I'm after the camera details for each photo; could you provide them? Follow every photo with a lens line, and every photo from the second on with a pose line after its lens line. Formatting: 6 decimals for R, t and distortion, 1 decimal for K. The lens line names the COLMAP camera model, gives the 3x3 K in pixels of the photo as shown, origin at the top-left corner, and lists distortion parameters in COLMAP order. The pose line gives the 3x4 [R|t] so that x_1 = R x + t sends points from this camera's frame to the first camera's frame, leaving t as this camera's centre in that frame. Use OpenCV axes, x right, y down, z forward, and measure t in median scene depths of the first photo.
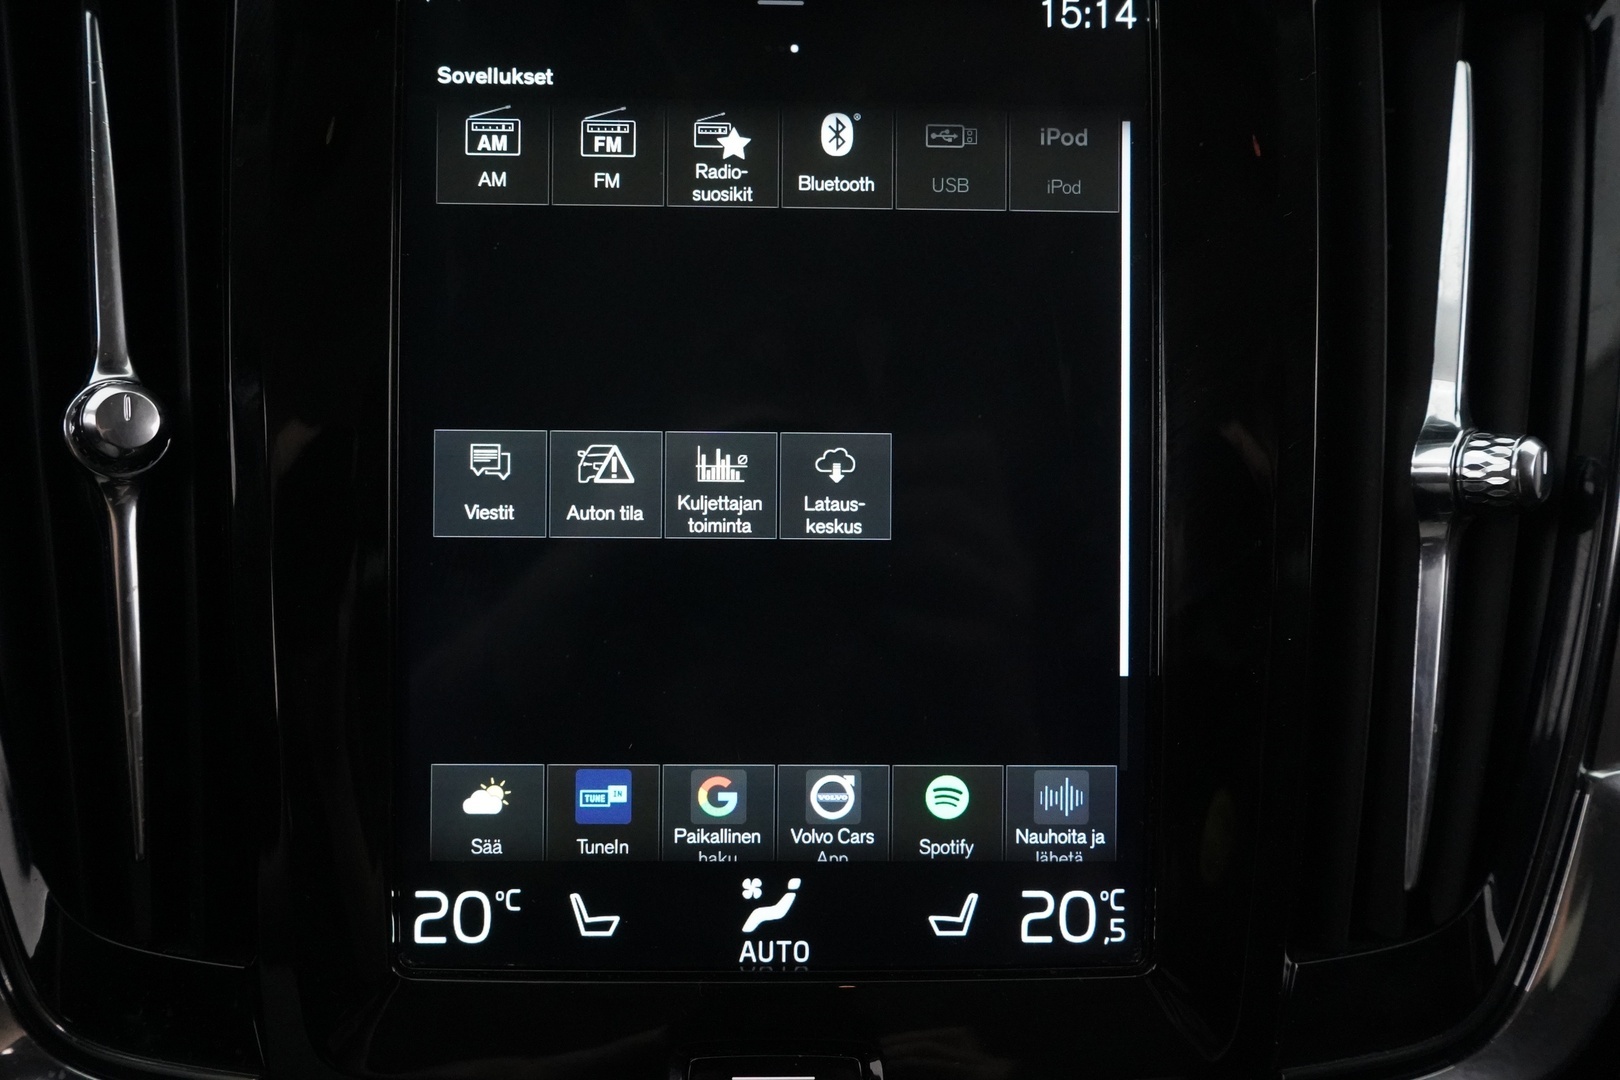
lens RADIAL K [[1288.9, 0, 807.1], [0, 1288.9, 543.6], [0, 0, 1]] dist [0.032722, -0.049954]
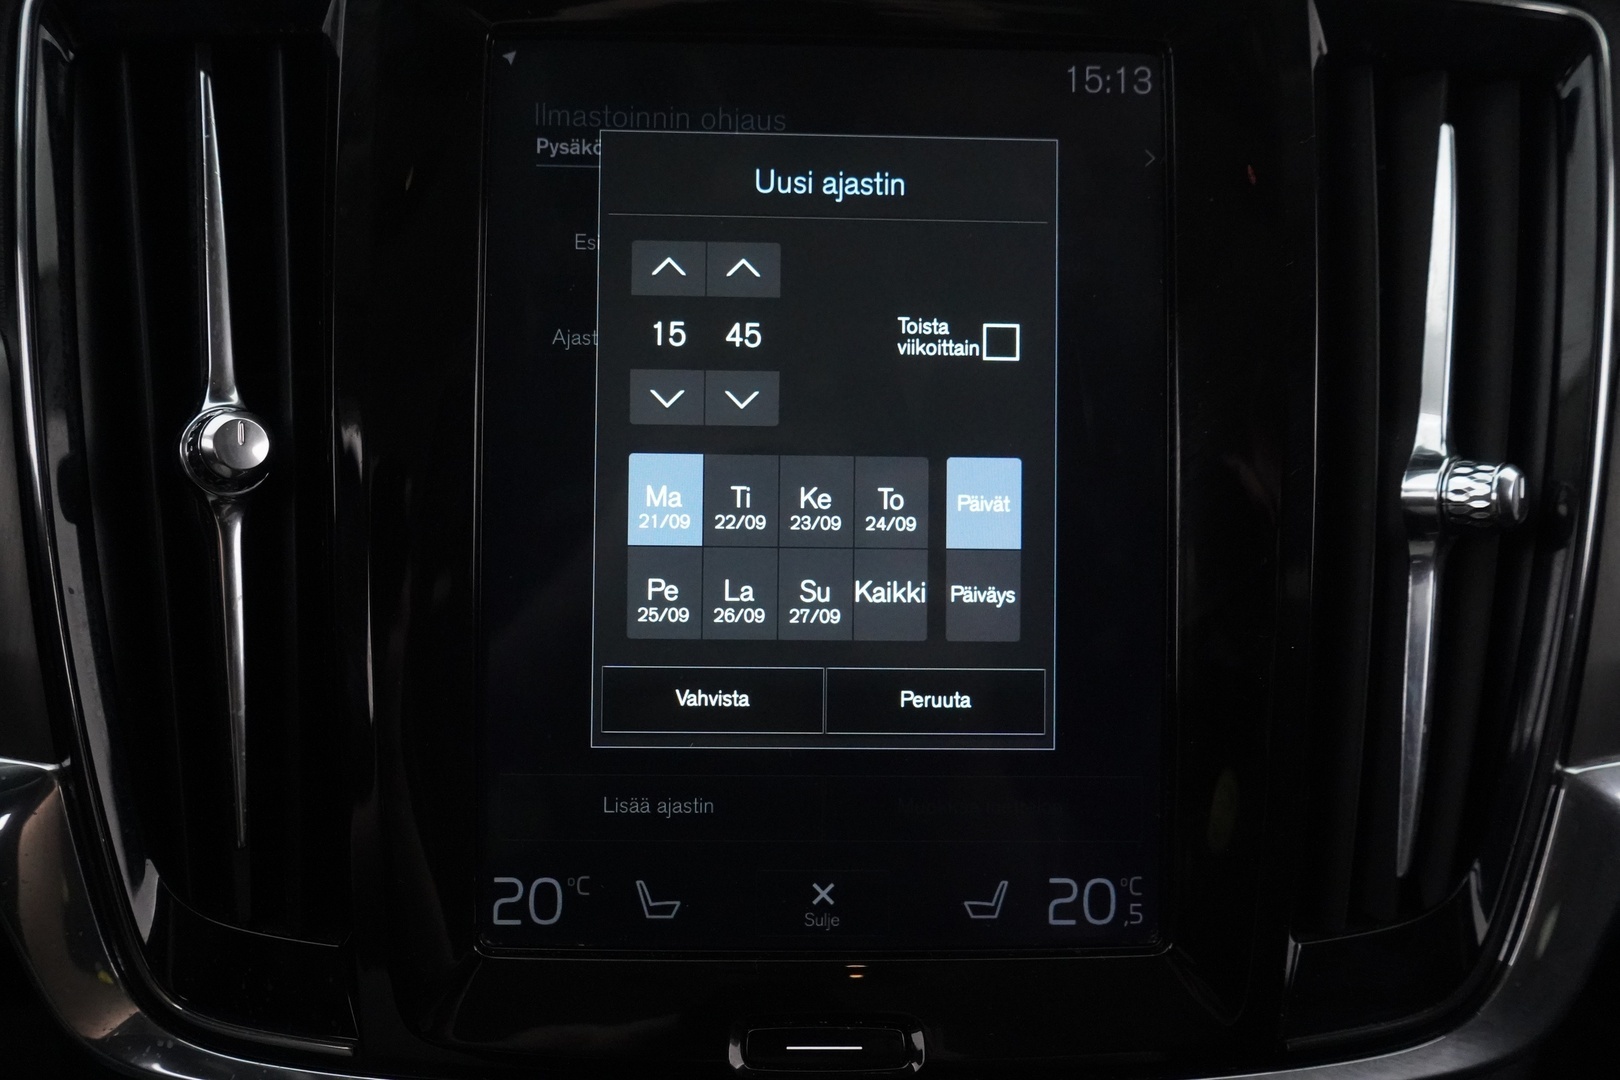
lens RADIAL K [[1288.9, 0, 811.4], [0, 1288.9, 539.0], [0, 0, 1]] dist [0.032722, -0.049954]
pose [[0.999923, 0.003248, 0.011939, -0.049410], [-0.003043, 0.999848, -0.017174, 0.002045], [-0.011993, 0.017137, 0.999781, -0.096225]]
